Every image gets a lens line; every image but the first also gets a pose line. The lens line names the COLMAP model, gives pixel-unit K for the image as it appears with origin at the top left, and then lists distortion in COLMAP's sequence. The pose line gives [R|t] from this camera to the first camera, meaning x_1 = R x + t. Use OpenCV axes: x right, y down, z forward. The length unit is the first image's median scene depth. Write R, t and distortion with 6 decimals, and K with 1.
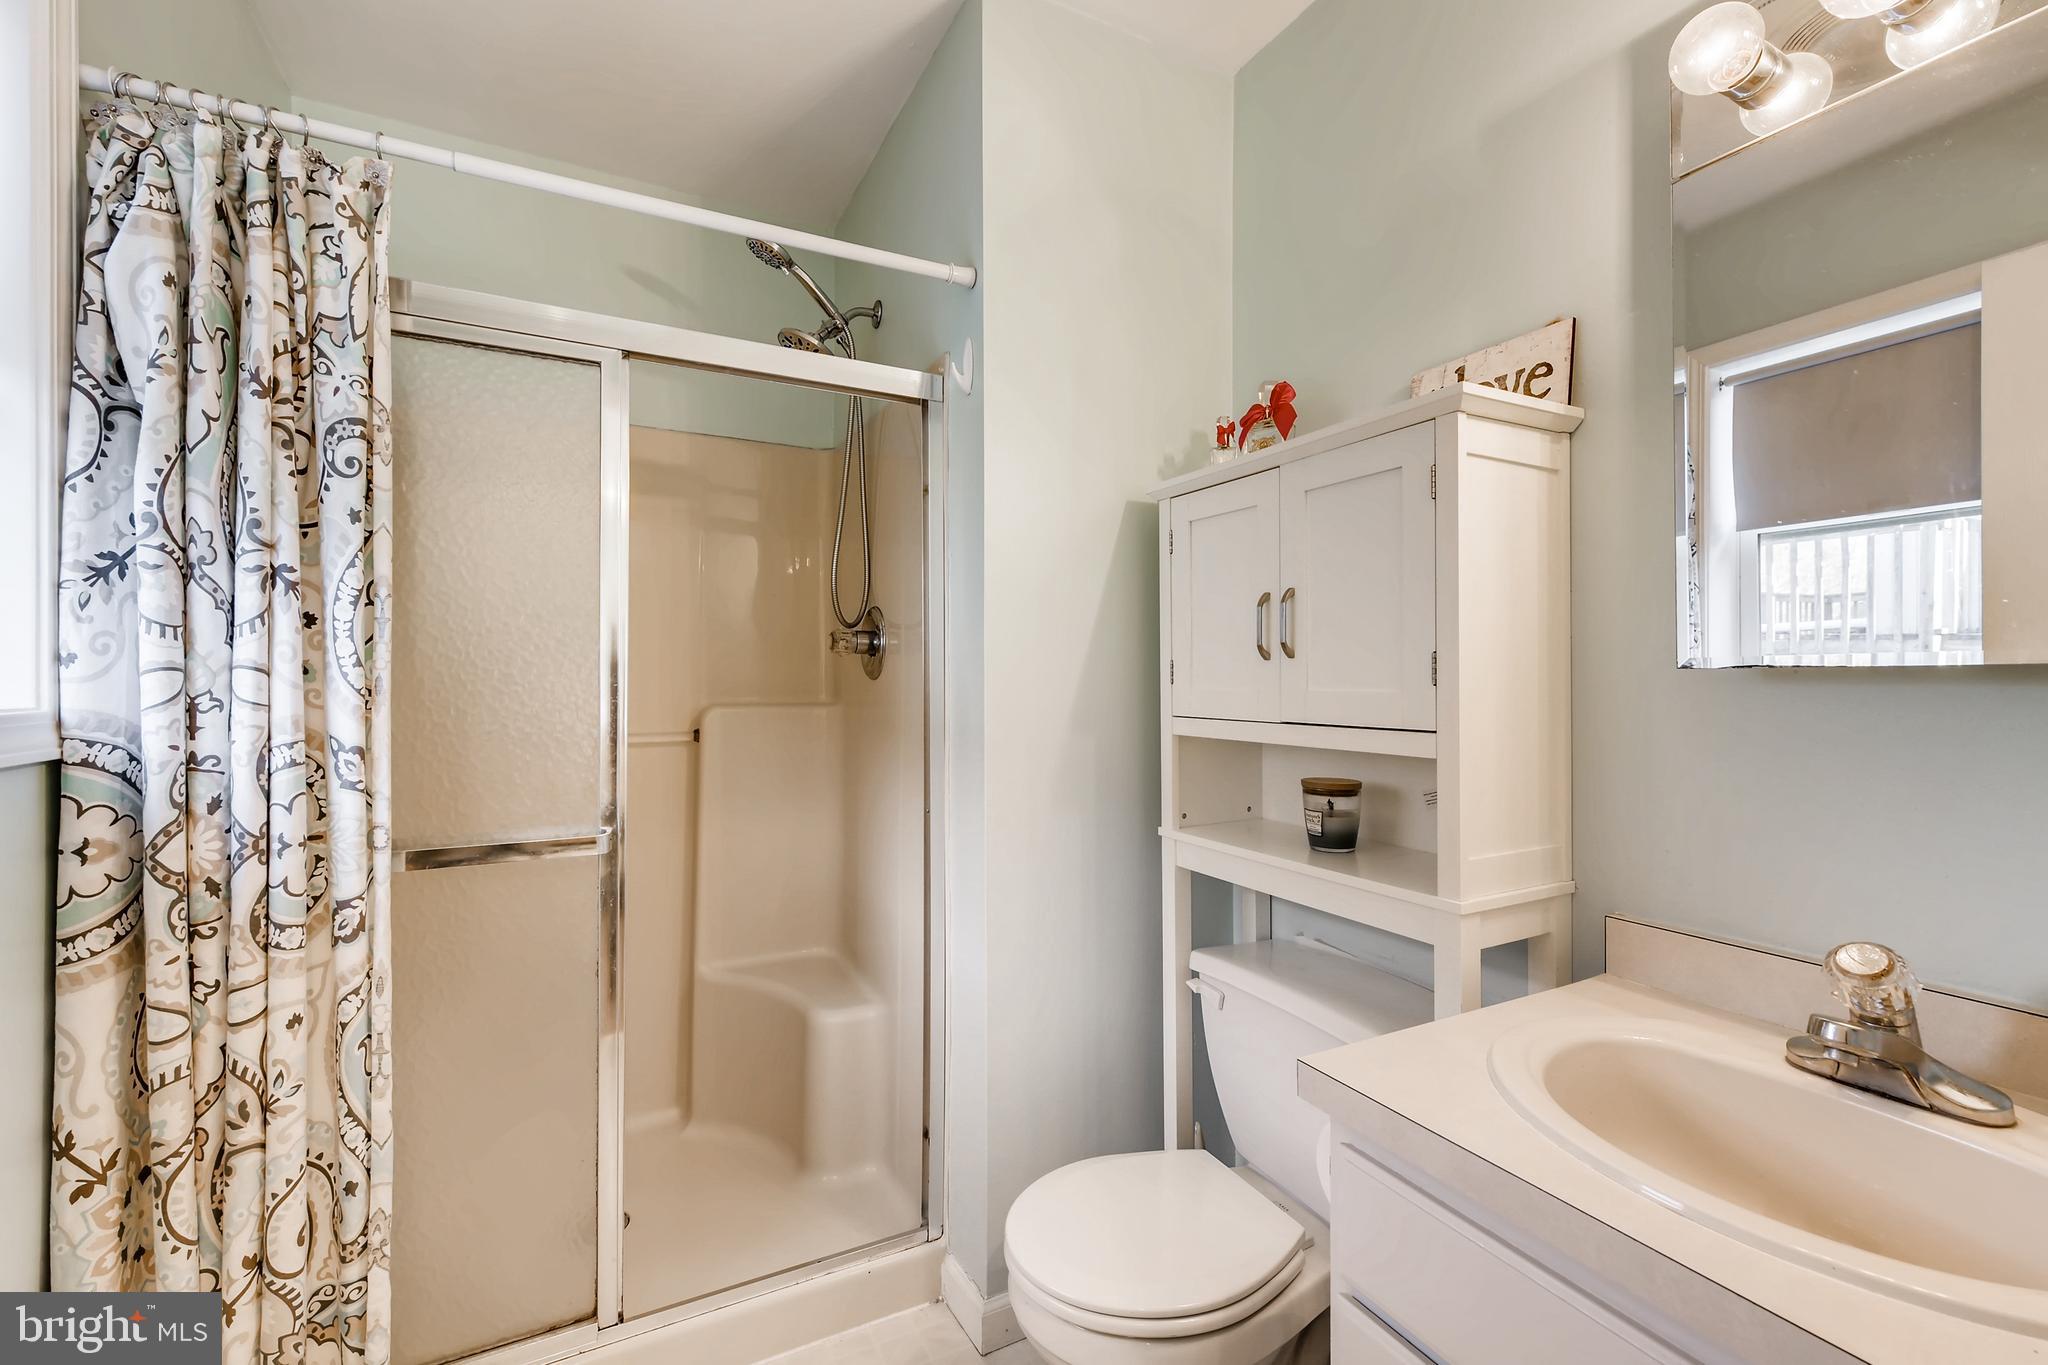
lens RADIAL K [[861.9, 0, 1024.0], [0, 861.9, 667.9], [0, 0, 1]] dist [0.015317, -0.006743]
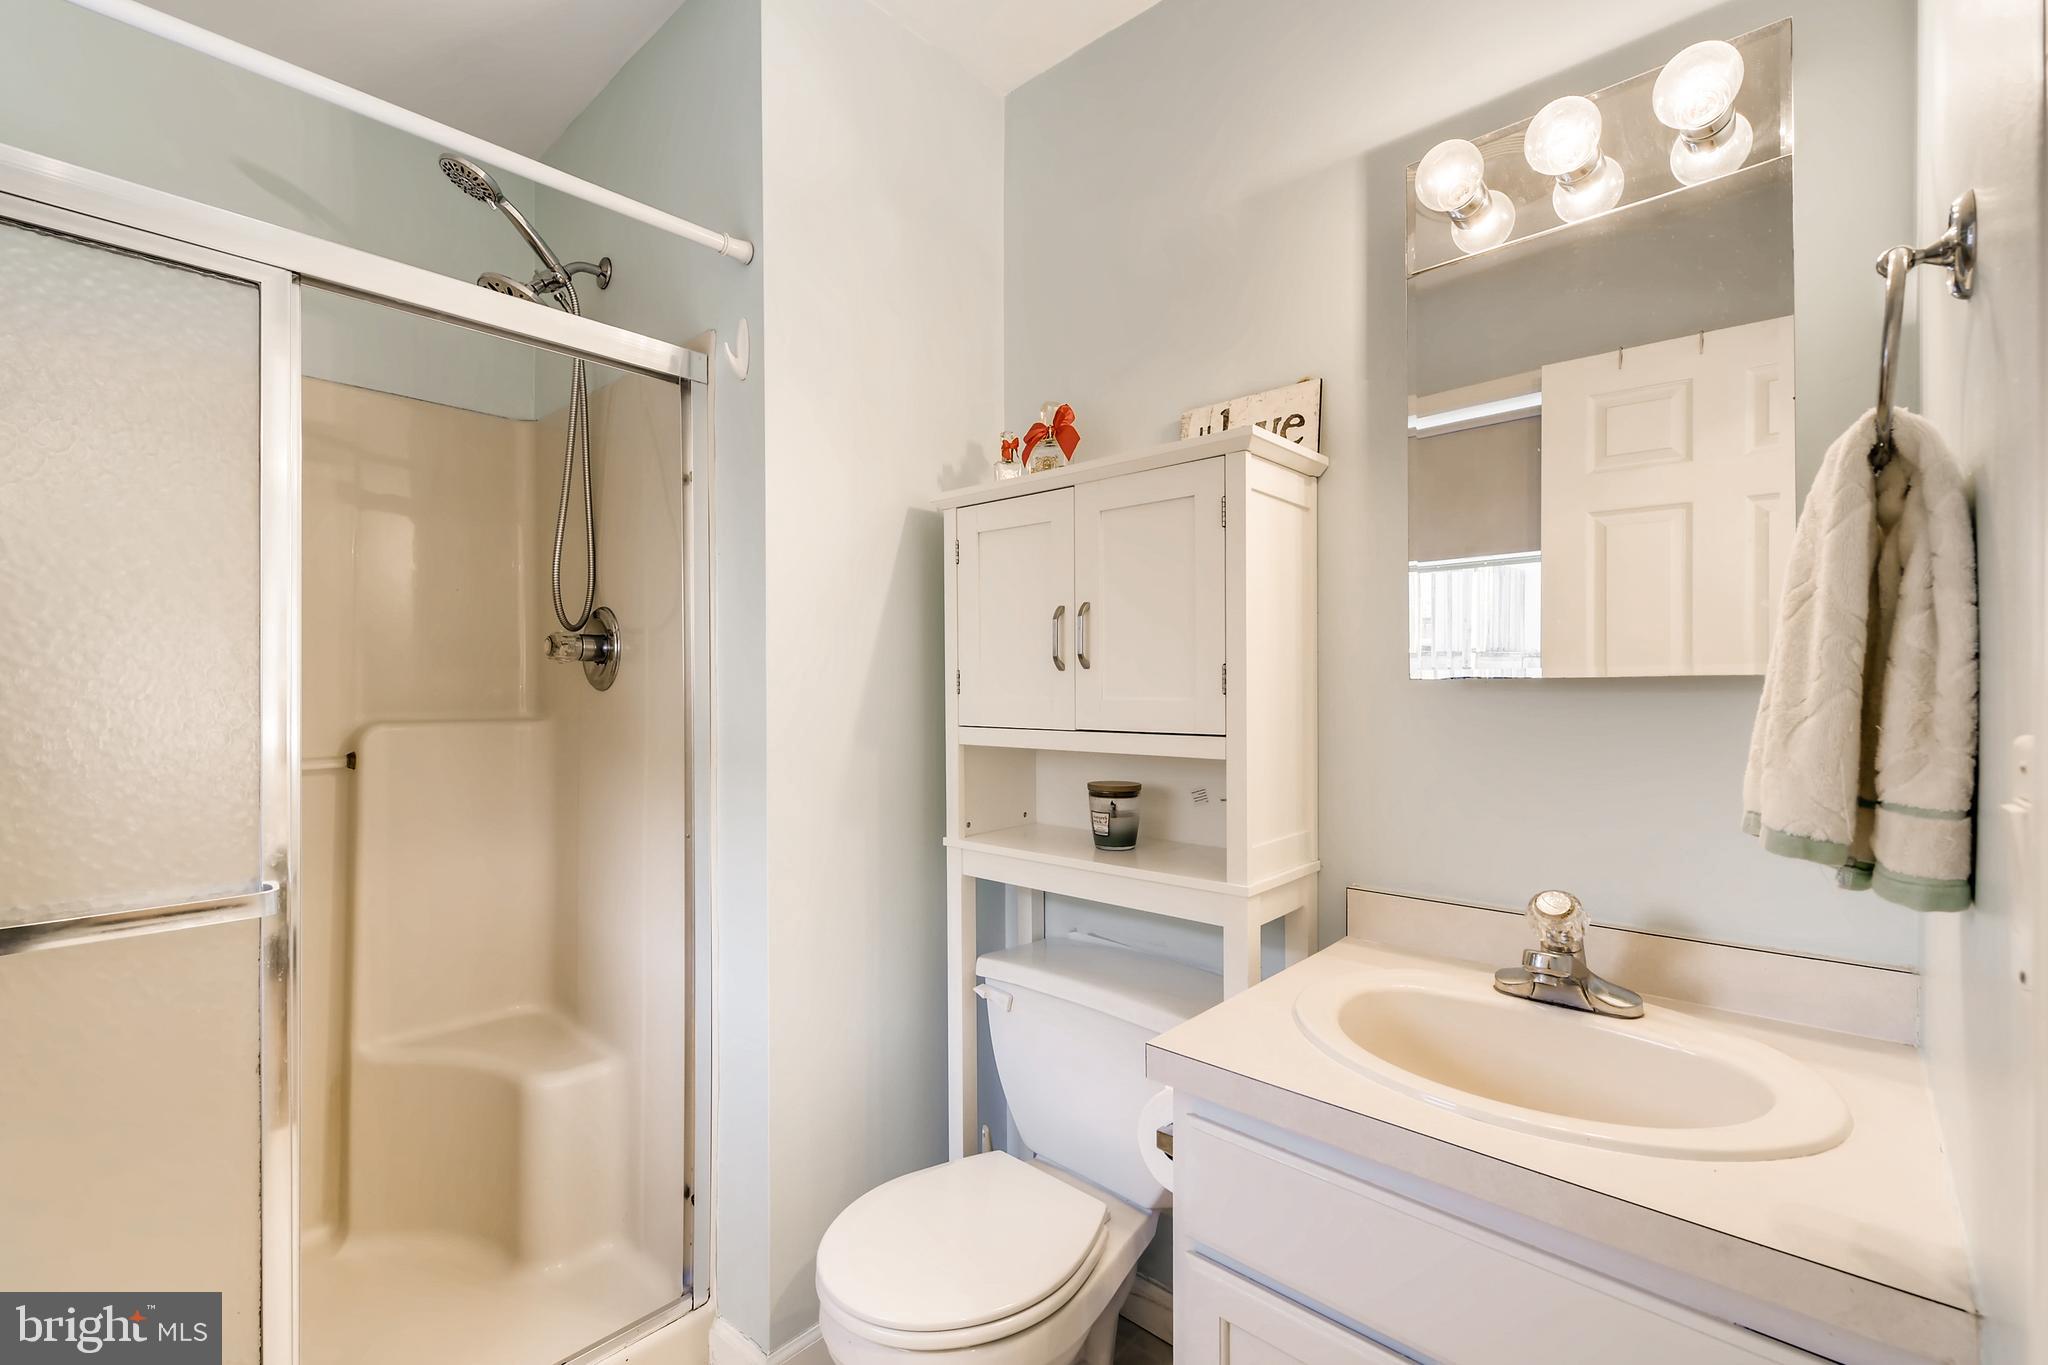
lens RADIAL K [[878.9, 0, 1022.6], [0, 878.9, 681.5], [0, 0, 1]] dist [0.016449, -0.006751]
pose [[0.938952, -0.000047, 0.344048, -0.112211], [-0.001774, 0.999986, 0.004977, -0.000858], [-0.344044, -0.005284, 0.938939, 0.015652]]
